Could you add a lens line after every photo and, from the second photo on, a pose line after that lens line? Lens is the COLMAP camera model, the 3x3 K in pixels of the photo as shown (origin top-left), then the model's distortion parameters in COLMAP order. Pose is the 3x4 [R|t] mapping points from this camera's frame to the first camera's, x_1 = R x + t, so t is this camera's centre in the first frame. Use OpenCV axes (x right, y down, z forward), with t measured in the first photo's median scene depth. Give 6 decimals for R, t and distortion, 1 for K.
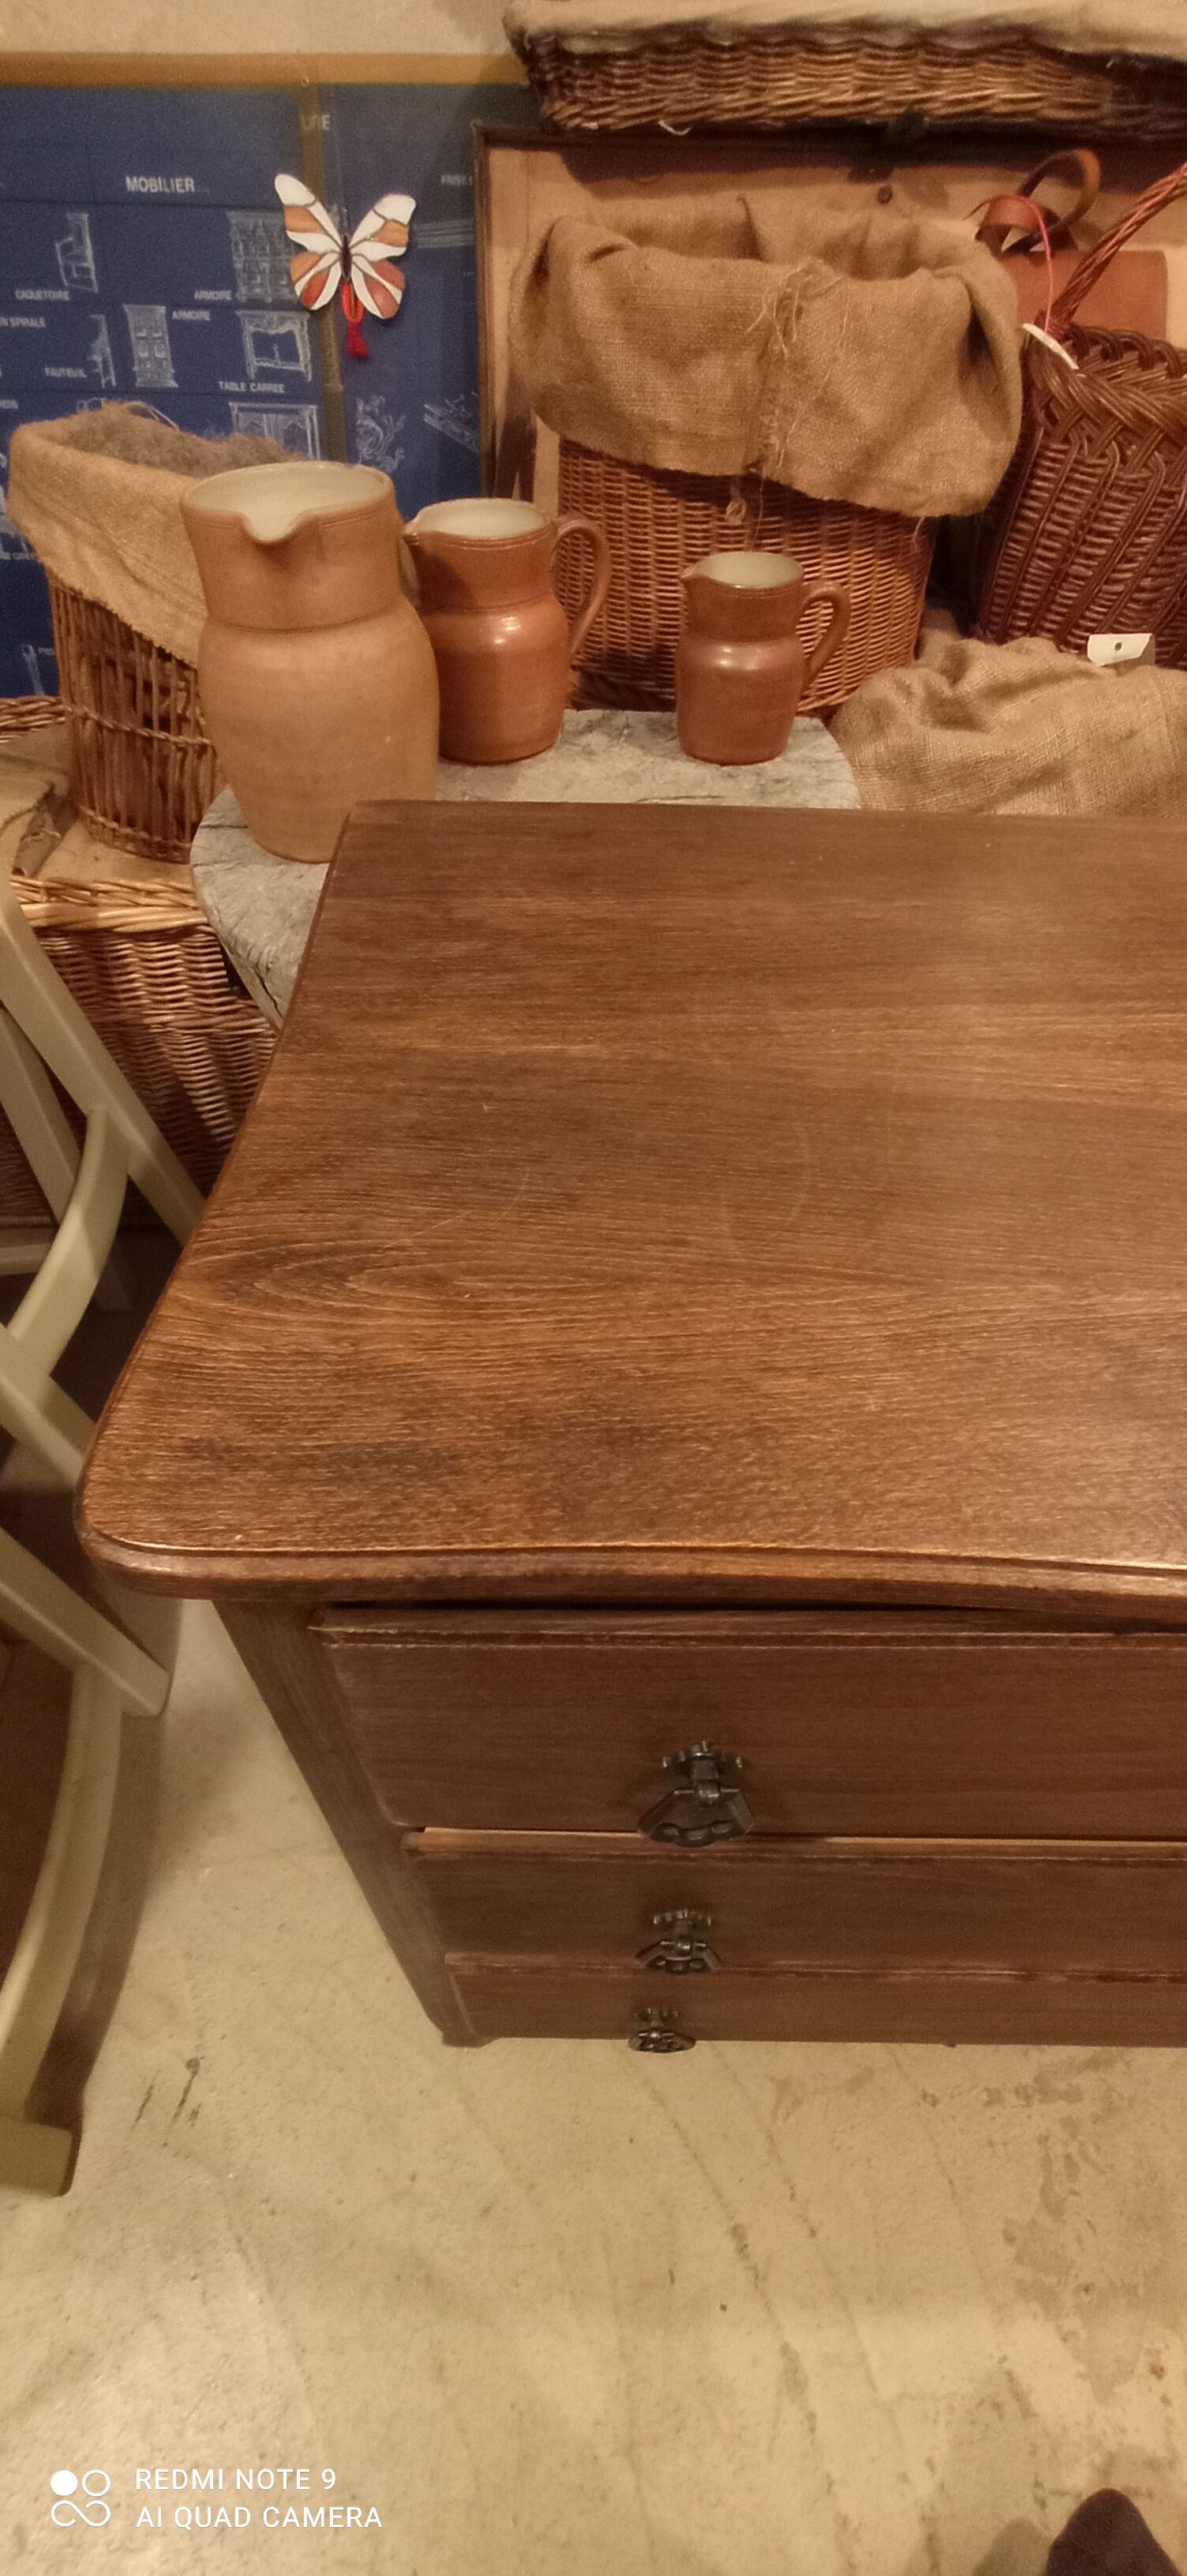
lens RADIAL K [[1166.0, 0, 595.4], [0, 1166.0, 1285.9], [0, 0, 1]] dist [-0.032683, 0.008118]
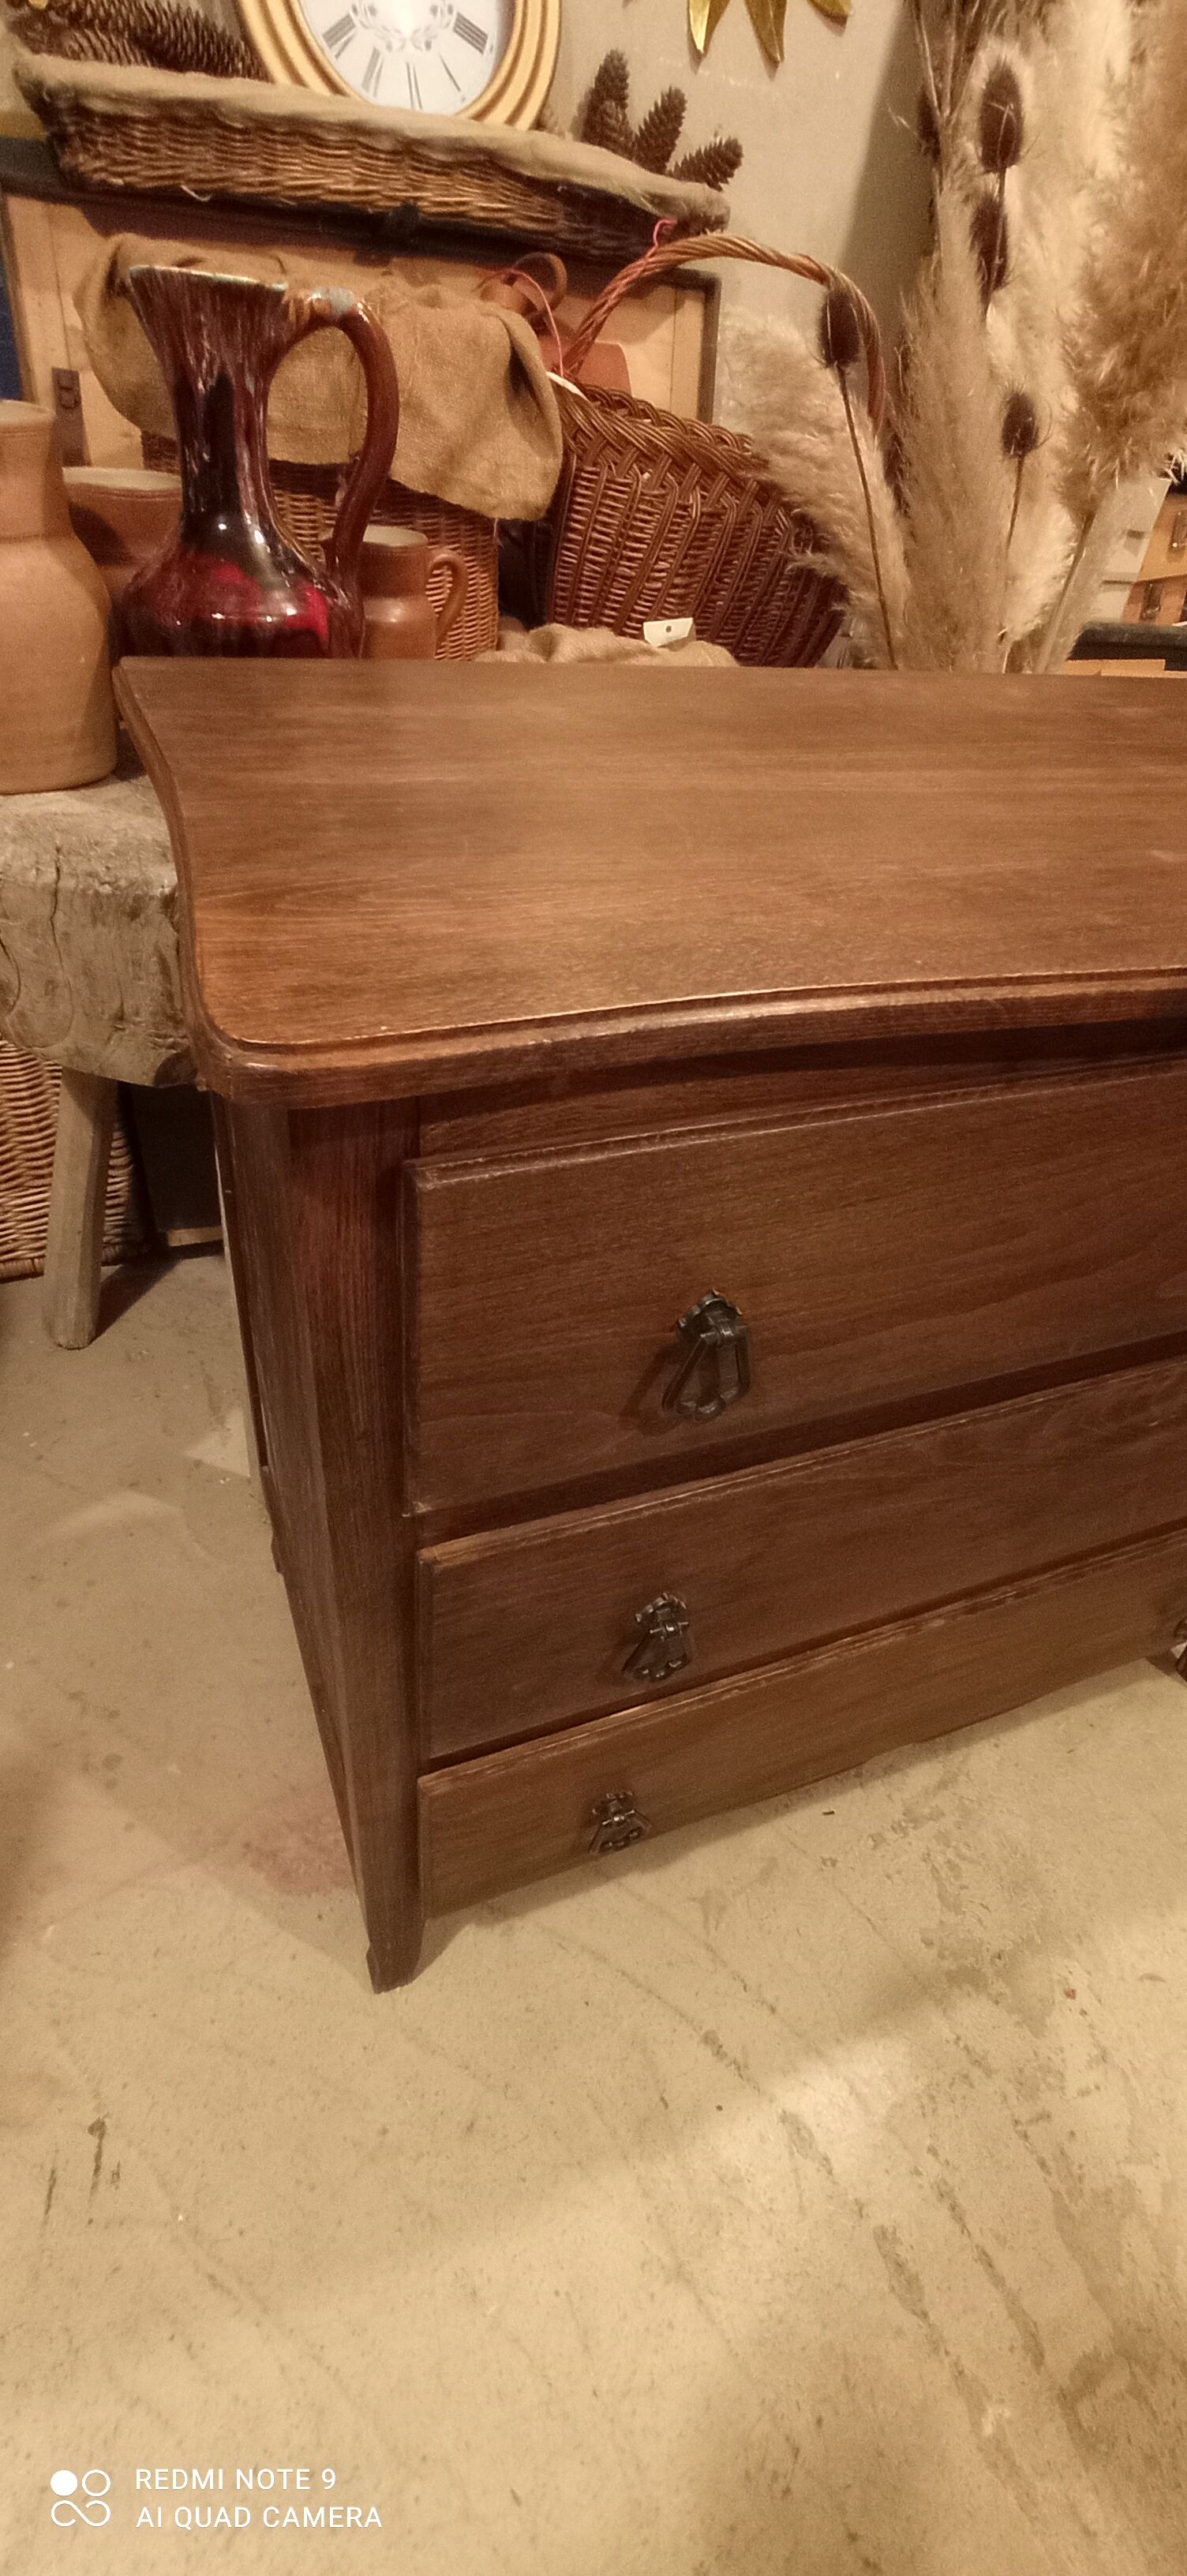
lens RADIAL K [[1166.0, 0, 592.9], [0, 1166.0, 1287.1], [0, 0, 1]] dist [-0.032683, 0.008118]
pose [[0.917161, -0.184545, 0.353211, -0.193912], [0.218972, 0.973900, -0.059749, 0.191703], [-0.332966, 0.132142, 0.933634, -0.016764]]
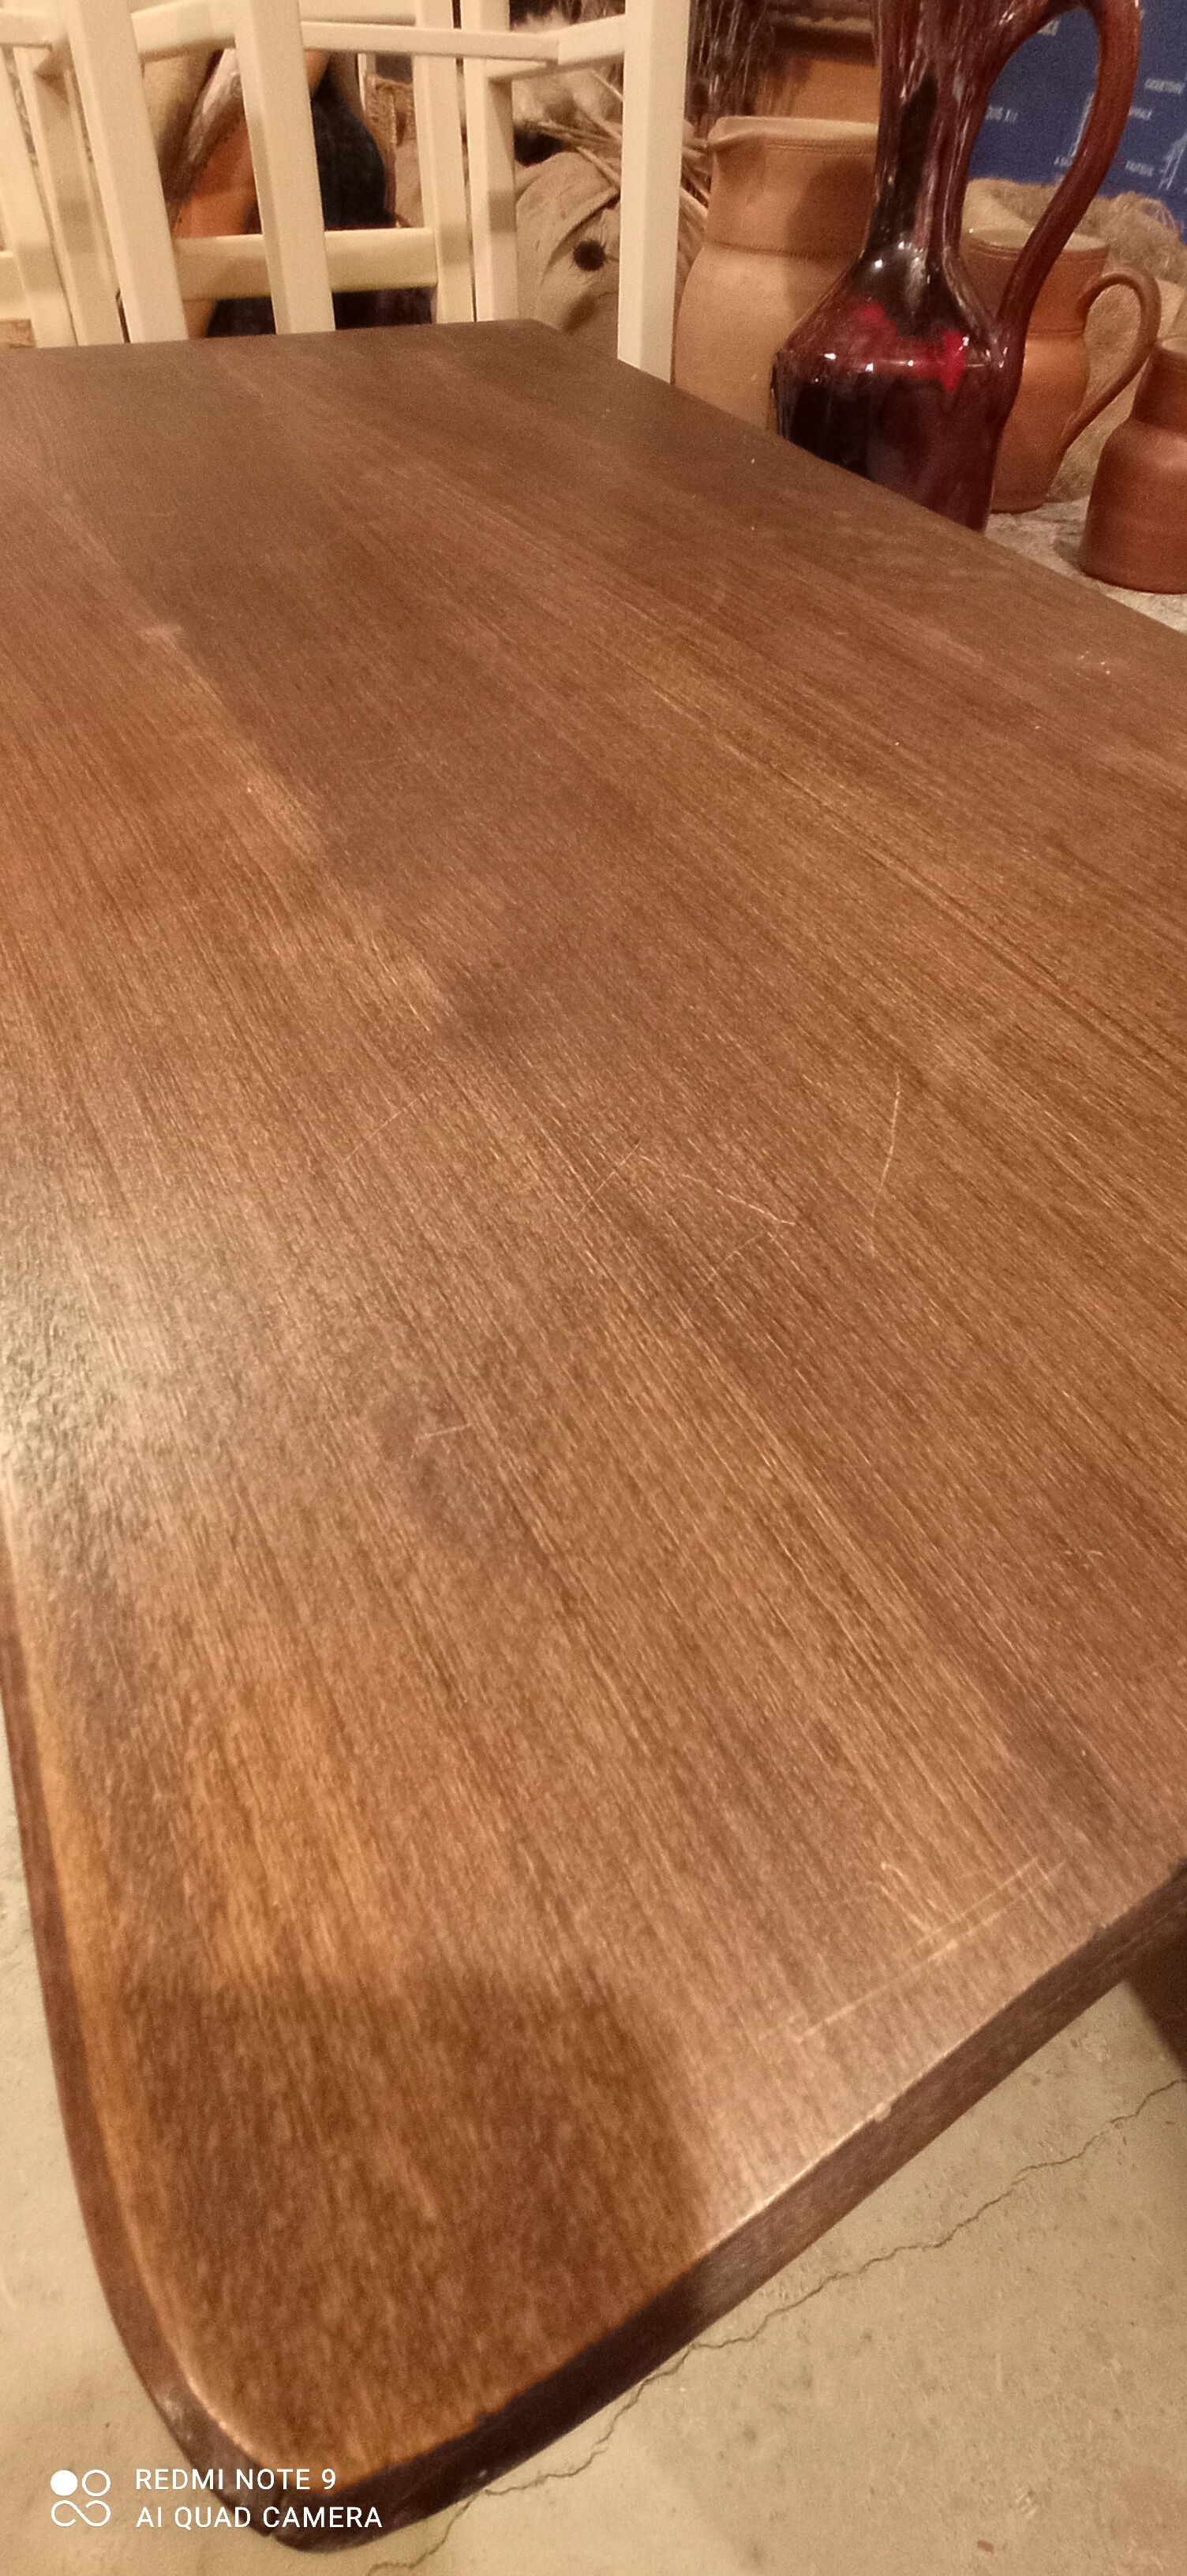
lens RADIAL K [[1166.0, 0, 593.6], [0, 1166.0, 1284.9], [0, 0, 1]] dist [-0.032683, 0.008118]
pose [[0.483861, 0.674786, -0.557263, 0.801159], [-0.668966, 0.695733, 0.261608, -0.046575], [0.564236, 0.246208, 0.788048, 0.227088]]
